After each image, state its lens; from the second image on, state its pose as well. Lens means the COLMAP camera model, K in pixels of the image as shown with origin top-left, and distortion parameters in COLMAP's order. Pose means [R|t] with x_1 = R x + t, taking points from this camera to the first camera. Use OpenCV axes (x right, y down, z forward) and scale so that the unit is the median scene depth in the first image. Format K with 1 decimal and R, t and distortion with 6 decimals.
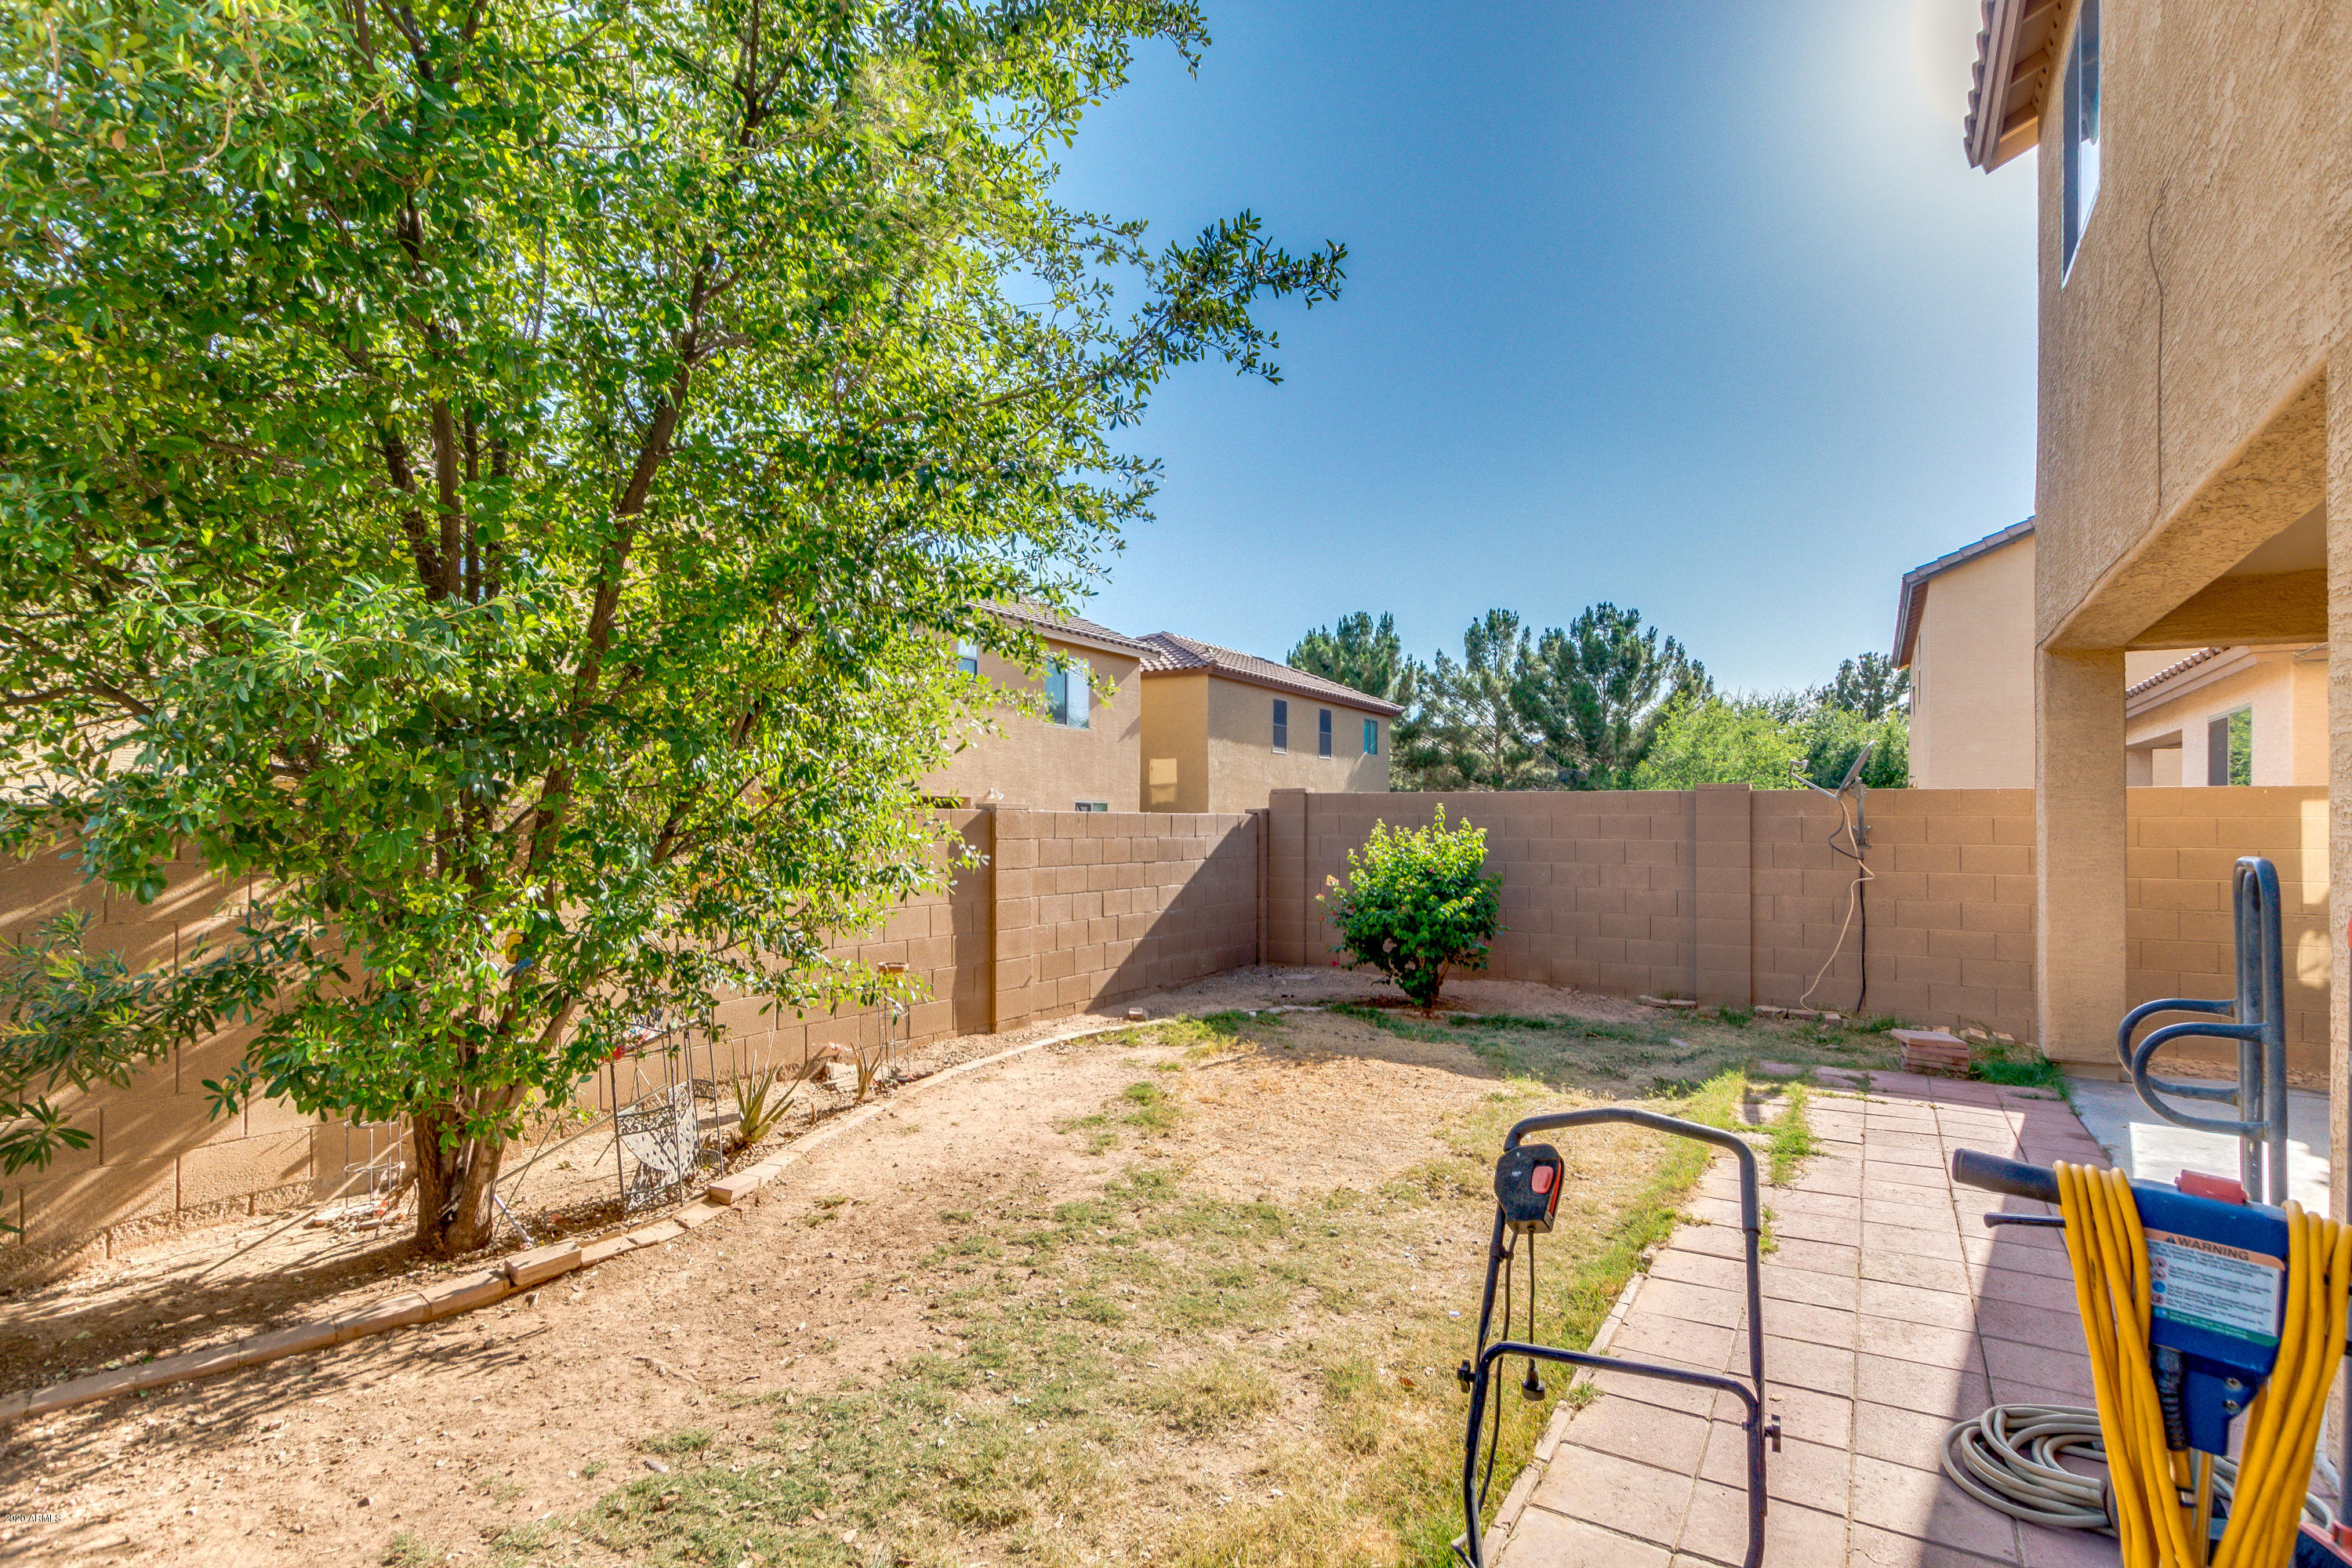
lens RADIAL K [[1120.9, 0, 1165.9], [0, 1120.9, 801.6], [0, 0, 1]] dist [0.012162, -0.005021]
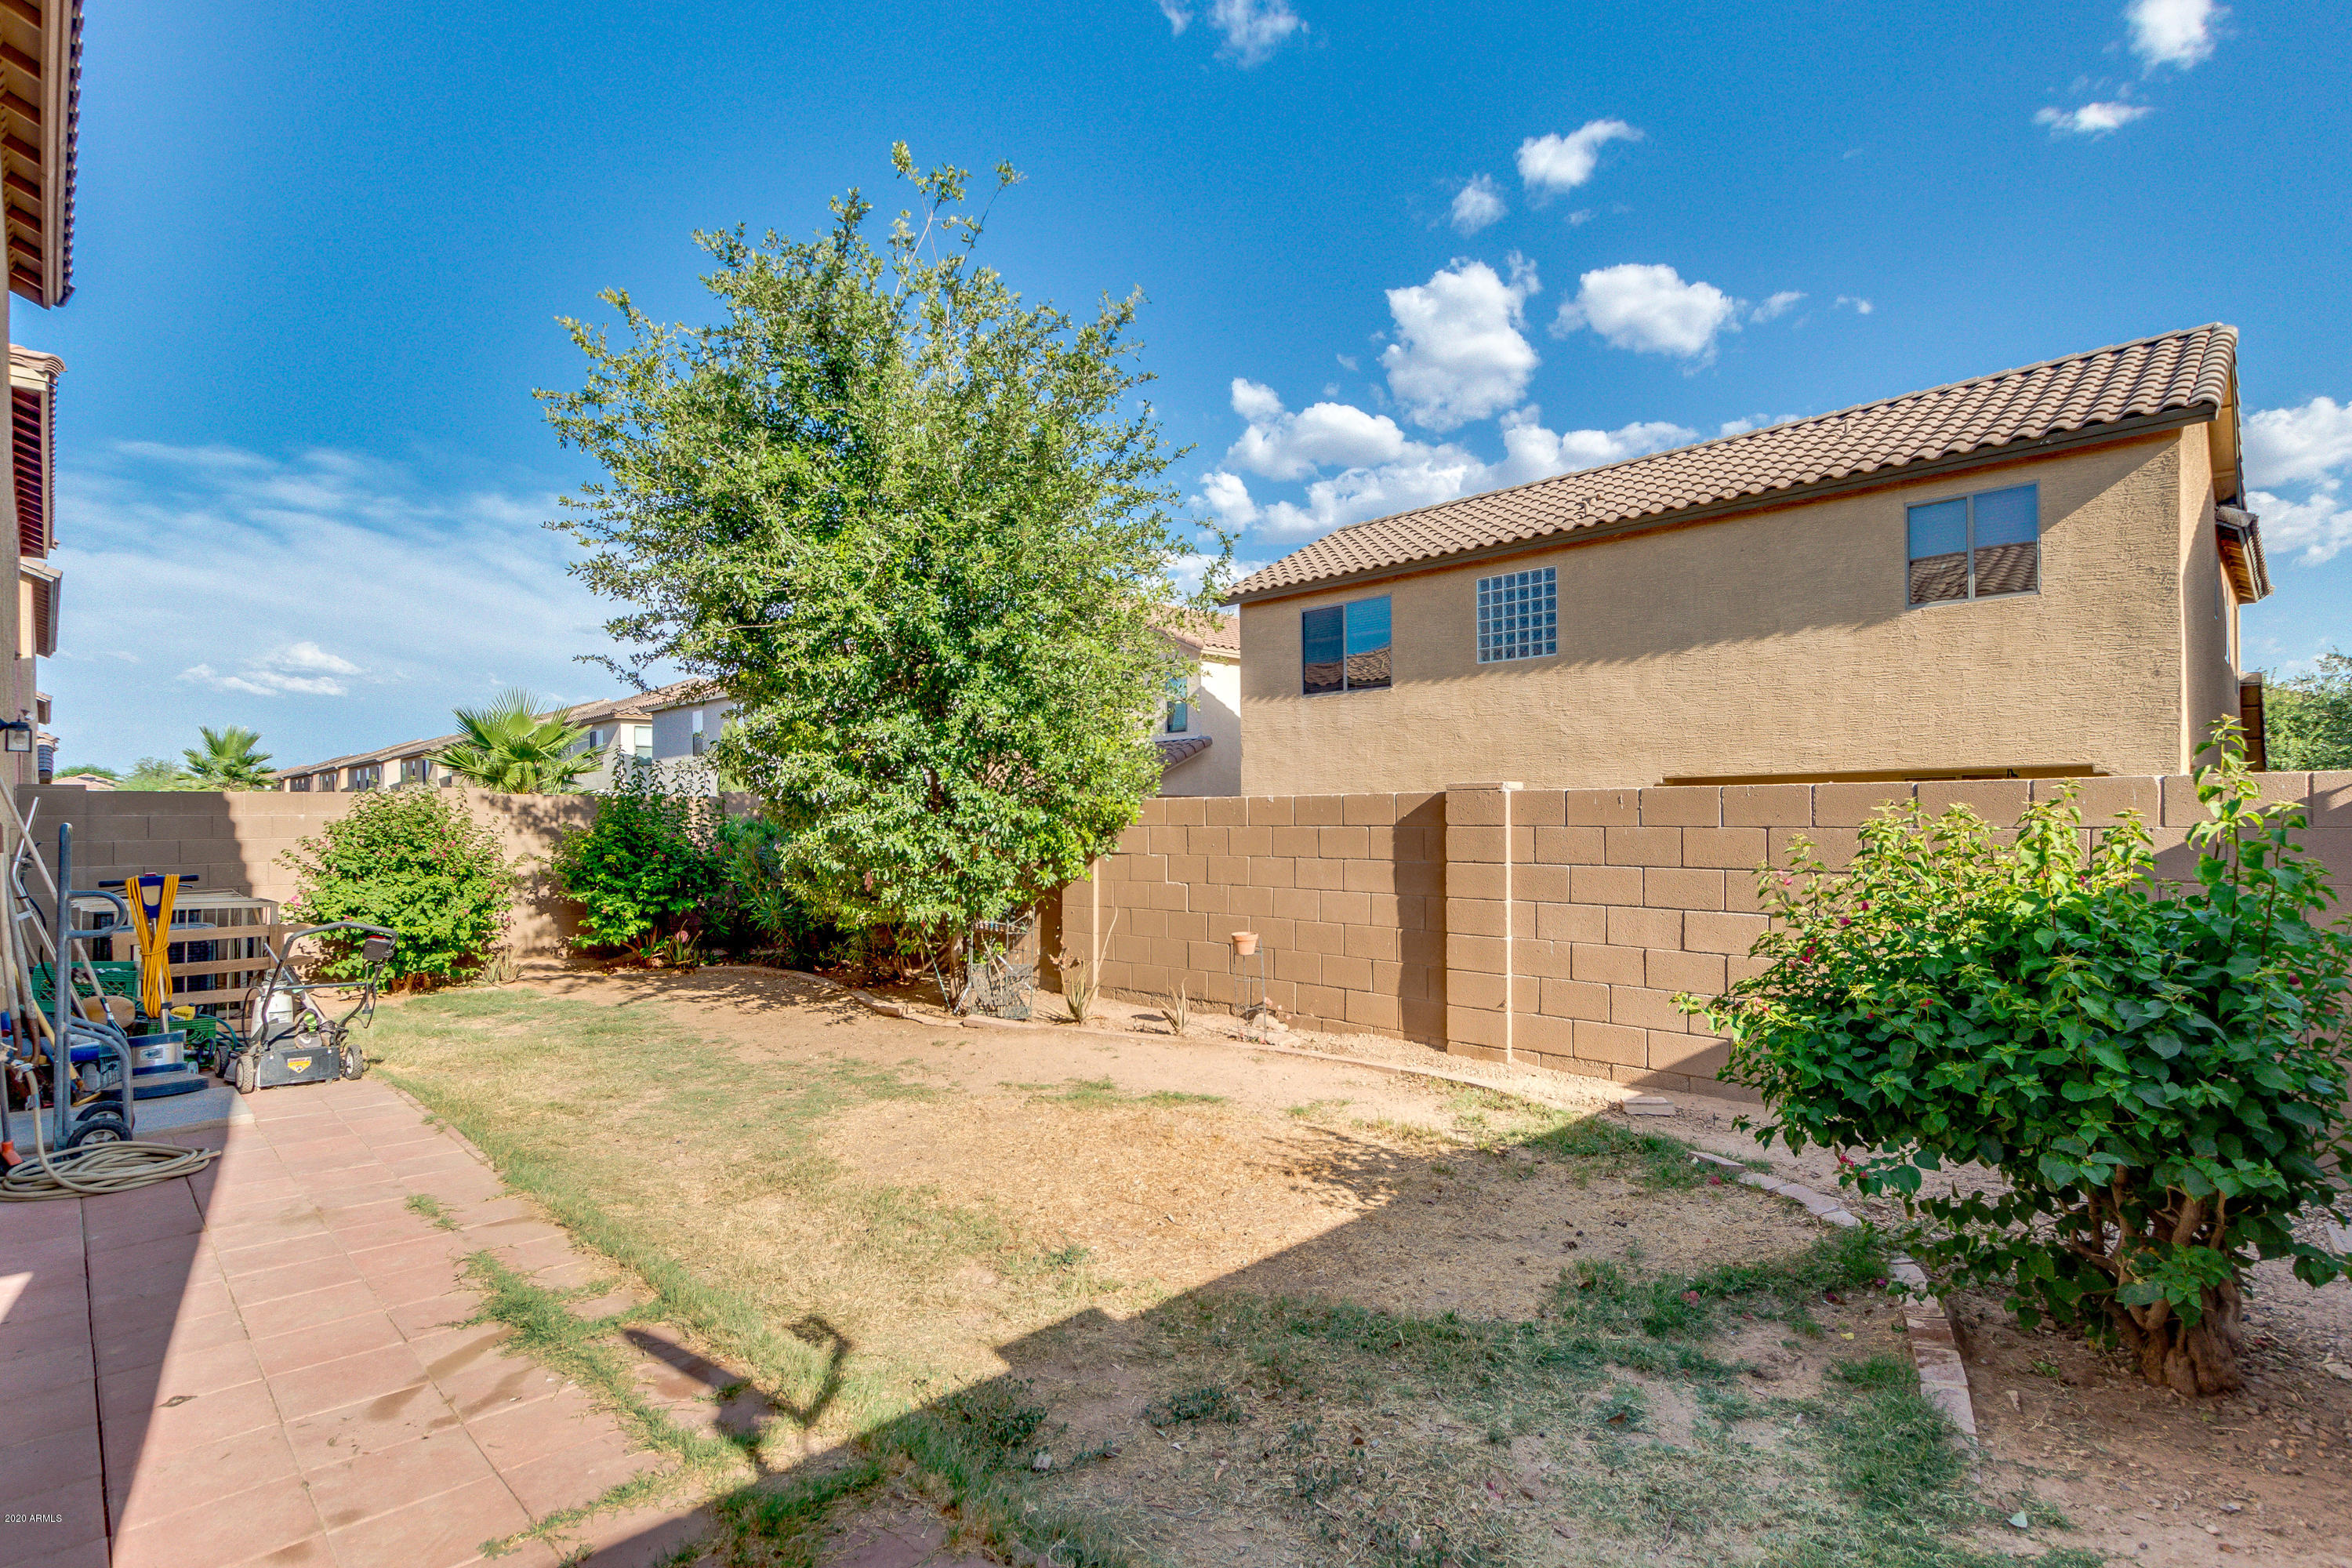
lens RADIAL K [[1120.9, 0, 1183.5], [0, 1120.9, 799.6], [0, 0, 1]] dist [0.012162, -0.005021]
pose [[-0.228839, -0.019198, -0.973275, 1.234252], [0.024730, 0.999368, -0.025527, 0.054370], [0.973150, -0.029911, -0.228219, 1.712844]]
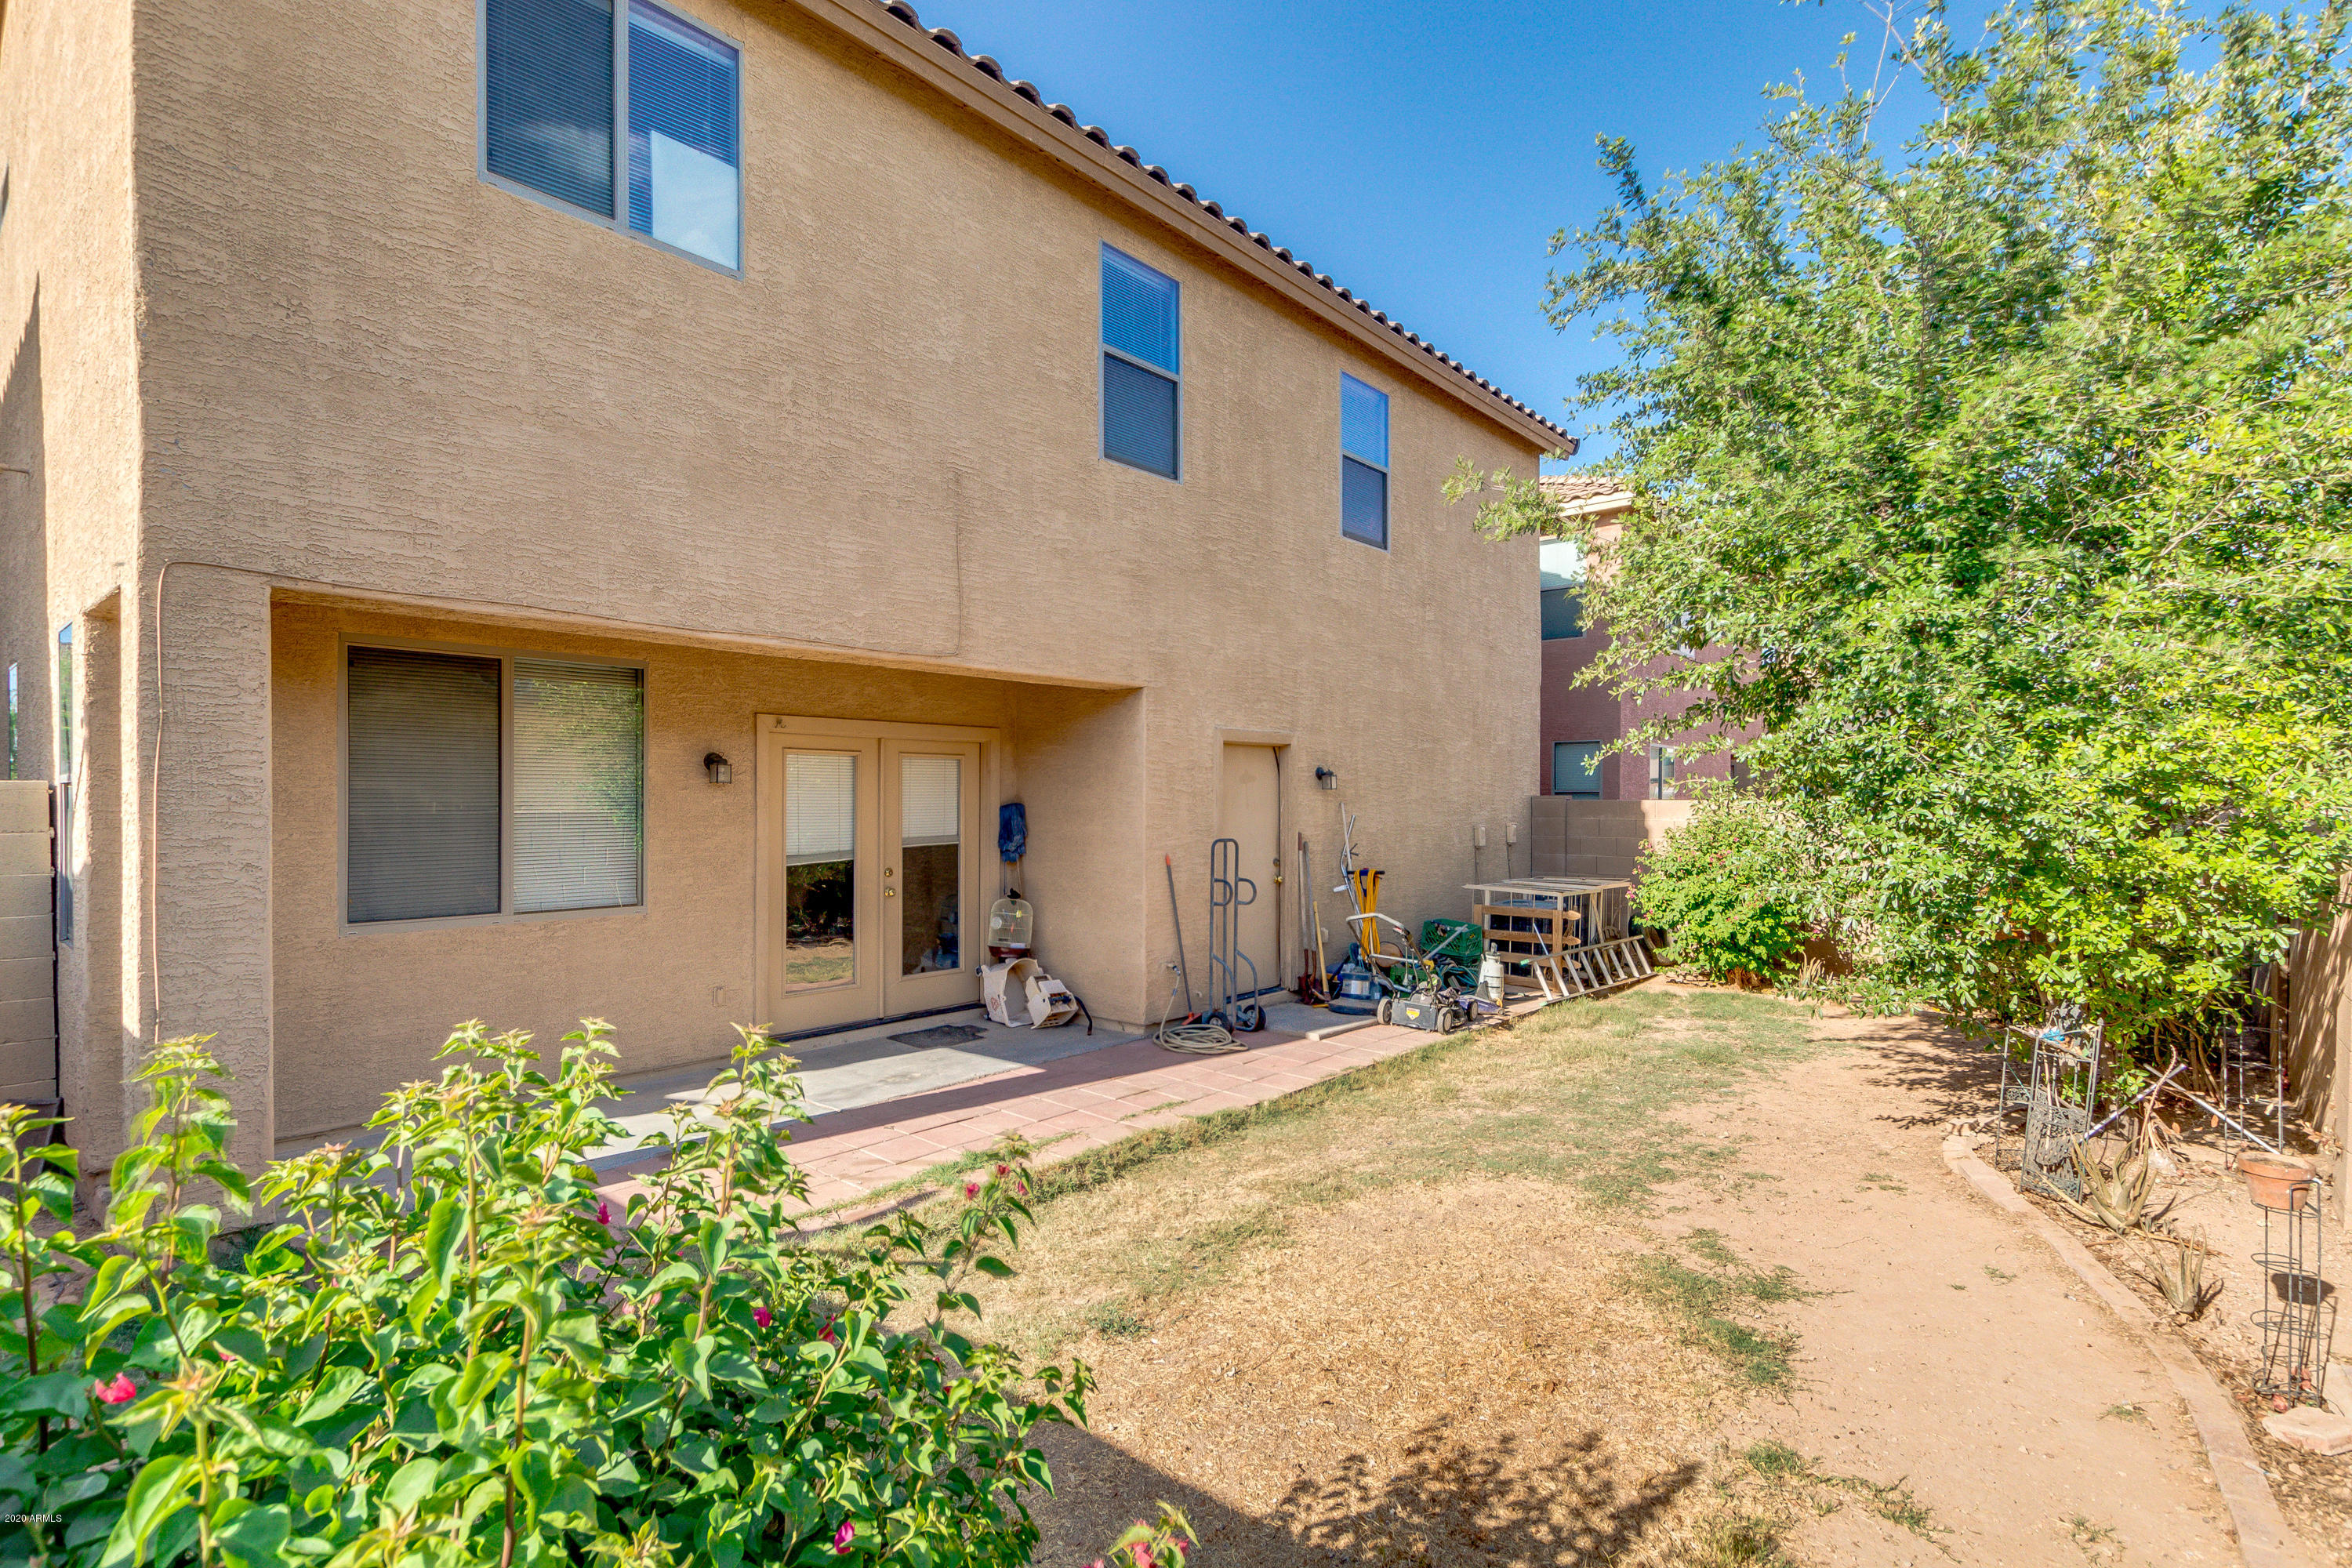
lens RADIAL K [[1120.9, 0, 1179.7], [0, 1120.9, 802.0], [0, 0, 1]] dist [0.012162, -0.005021]
pose [[-0.988471, -0.006827, 0.151259, 0.246418], [-0.008640, 0.999898, -0.011334, -0.014842], [-0.151167, -0.012511, -0.988429, 2.266917]]
